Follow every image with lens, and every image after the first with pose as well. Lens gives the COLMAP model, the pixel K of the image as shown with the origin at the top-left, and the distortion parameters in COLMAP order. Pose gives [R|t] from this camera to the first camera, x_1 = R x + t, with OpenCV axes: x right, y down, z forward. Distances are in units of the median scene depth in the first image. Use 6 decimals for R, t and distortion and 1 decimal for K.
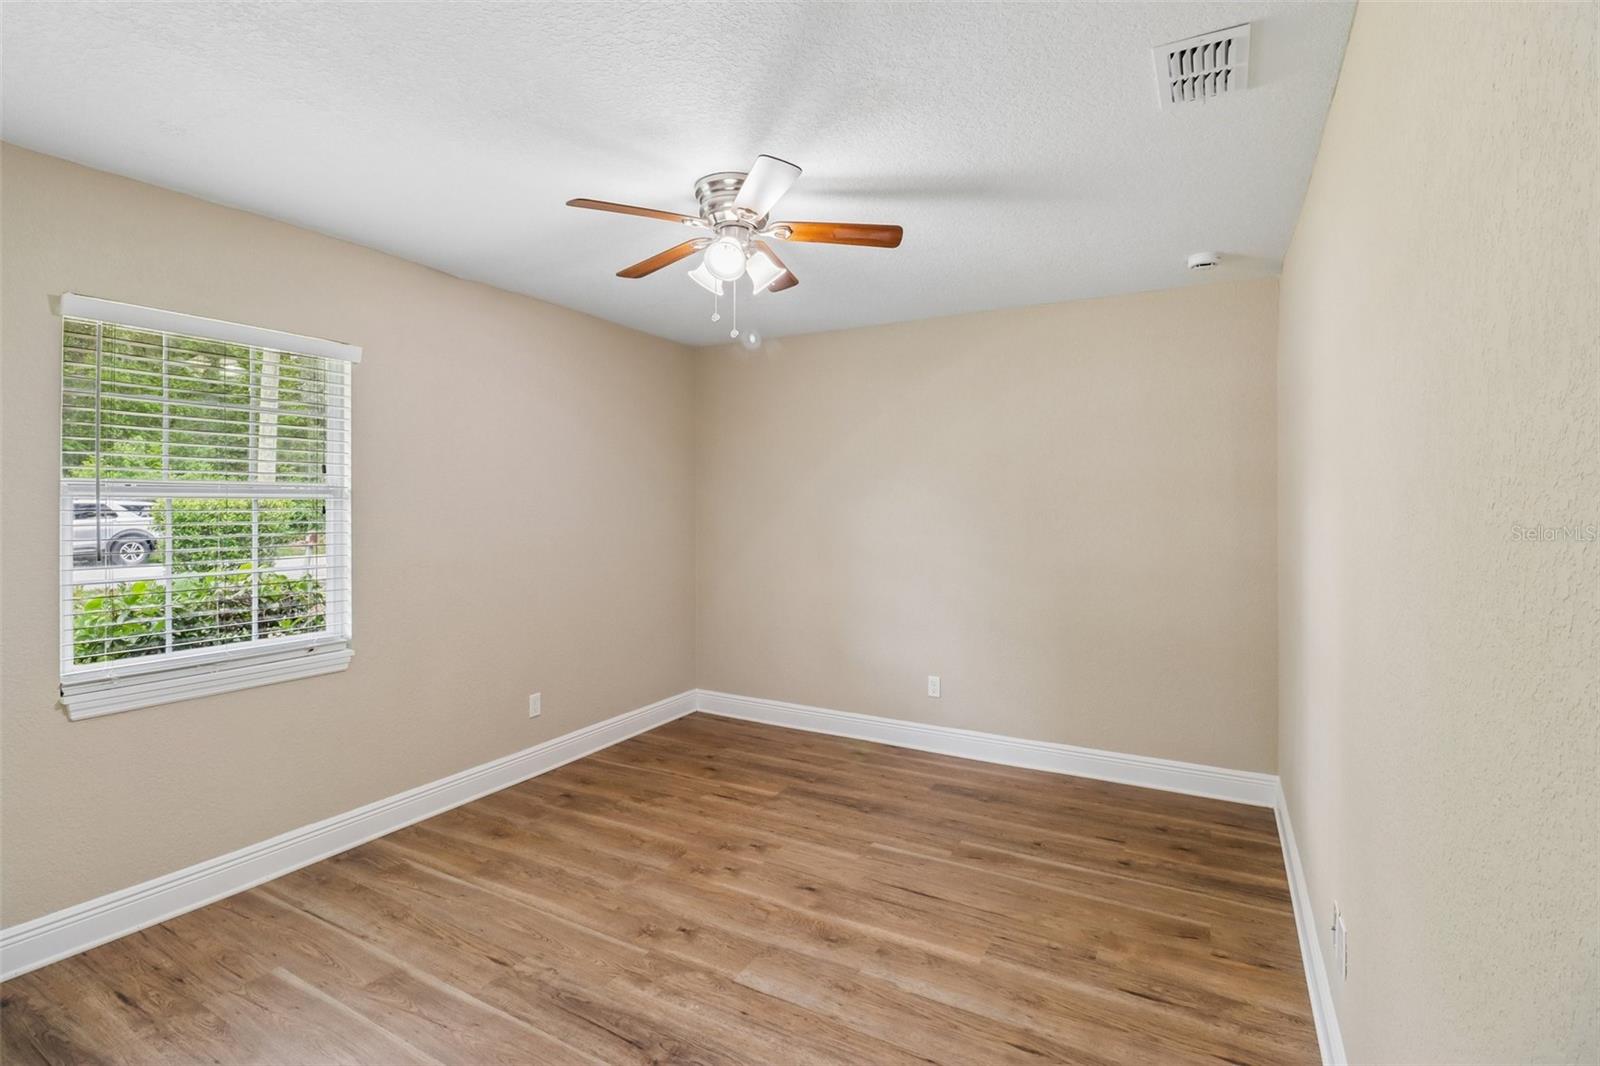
lens RADIAL K [[741.3, 0, 800.1], [0, 741.3, 499.8], [0, 0, 1]] dist [0.003718, -0.015083]
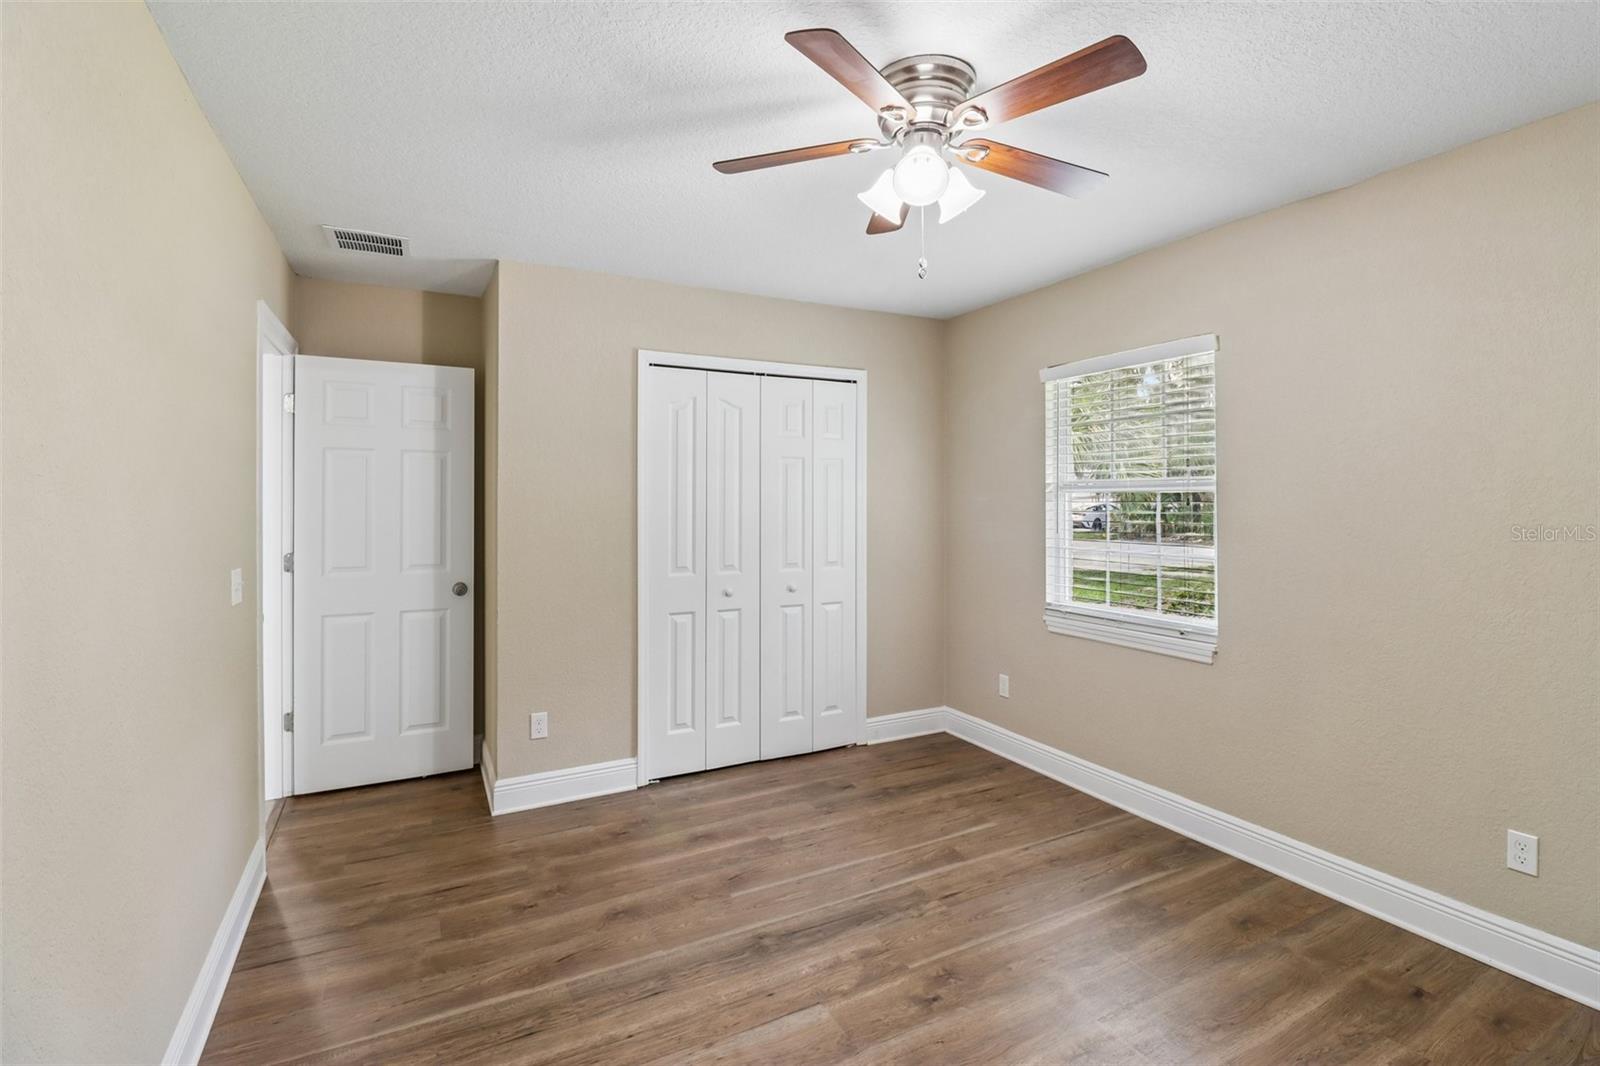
lens RADIAL K [[741.3, 0, 800.1], [0, 741.3, 499.8], [0, 0, 1]] dist [0.003718, -0.015083]
pose [[-0.543028, -0.000048, -0.839714, 0.612754], [0.007292, 0.999962, -0.004773, 0.014490], [0.839683, -0.008715, -0.543007, 1.290050]]
